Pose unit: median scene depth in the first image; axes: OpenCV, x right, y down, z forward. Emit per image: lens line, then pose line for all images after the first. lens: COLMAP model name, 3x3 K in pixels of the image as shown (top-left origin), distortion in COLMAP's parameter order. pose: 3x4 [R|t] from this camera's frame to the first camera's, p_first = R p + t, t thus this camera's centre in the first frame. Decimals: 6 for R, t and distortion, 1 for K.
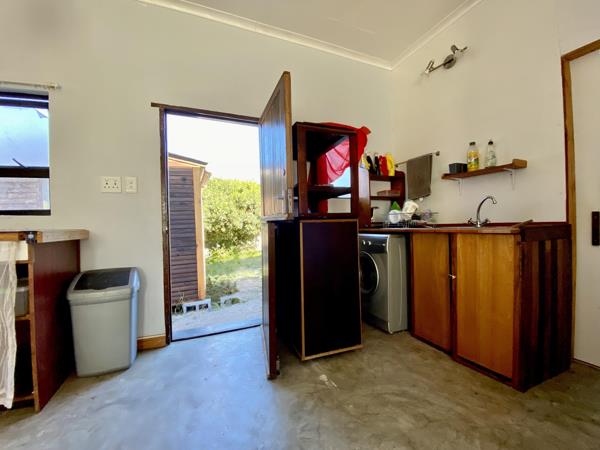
lens RADIAL K [[247.7, 0, 301.4], [0, 247.7, 226.6], [0, 0, 1]] dist [-0.025168, -0.000680]
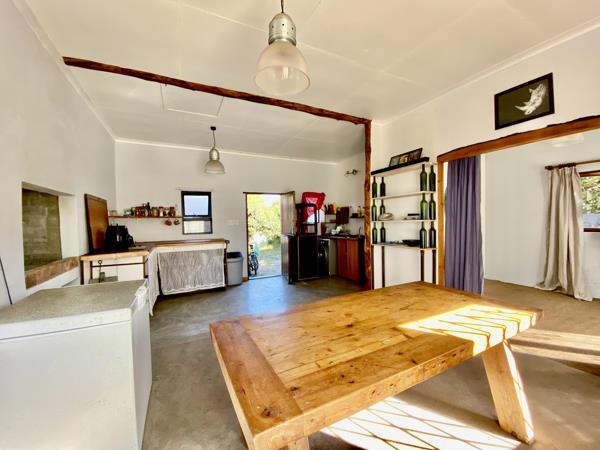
lens RADIAL K [[247.7, 0, 301.4], [0, 247.7, 226.6], [0, 0, 1]] dist [-0.025168, -0.000680]
pose [[0.998142, -0.000833, 0.060920, -0.146703], [0.000078, 0.999923, 0.012399, -0.171114], [-0.060926, -0.012371, 0.998066, -2.058512]]
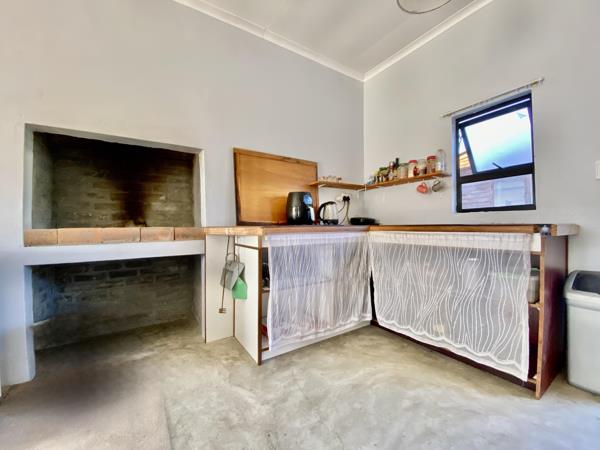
lens RADIAL K [[247.7, 0, 301.4], [0, 247.7, 226.6], [0, 0, 1]] dist [-0.025168, -0.000680]
pose [[0.166704, 0.020079, -0.985802, -0.199122], [-0.005122, 0.999797, 0.019497, 0.010338], [0.985994, 0.001799, 0.166773, -0.145596]]
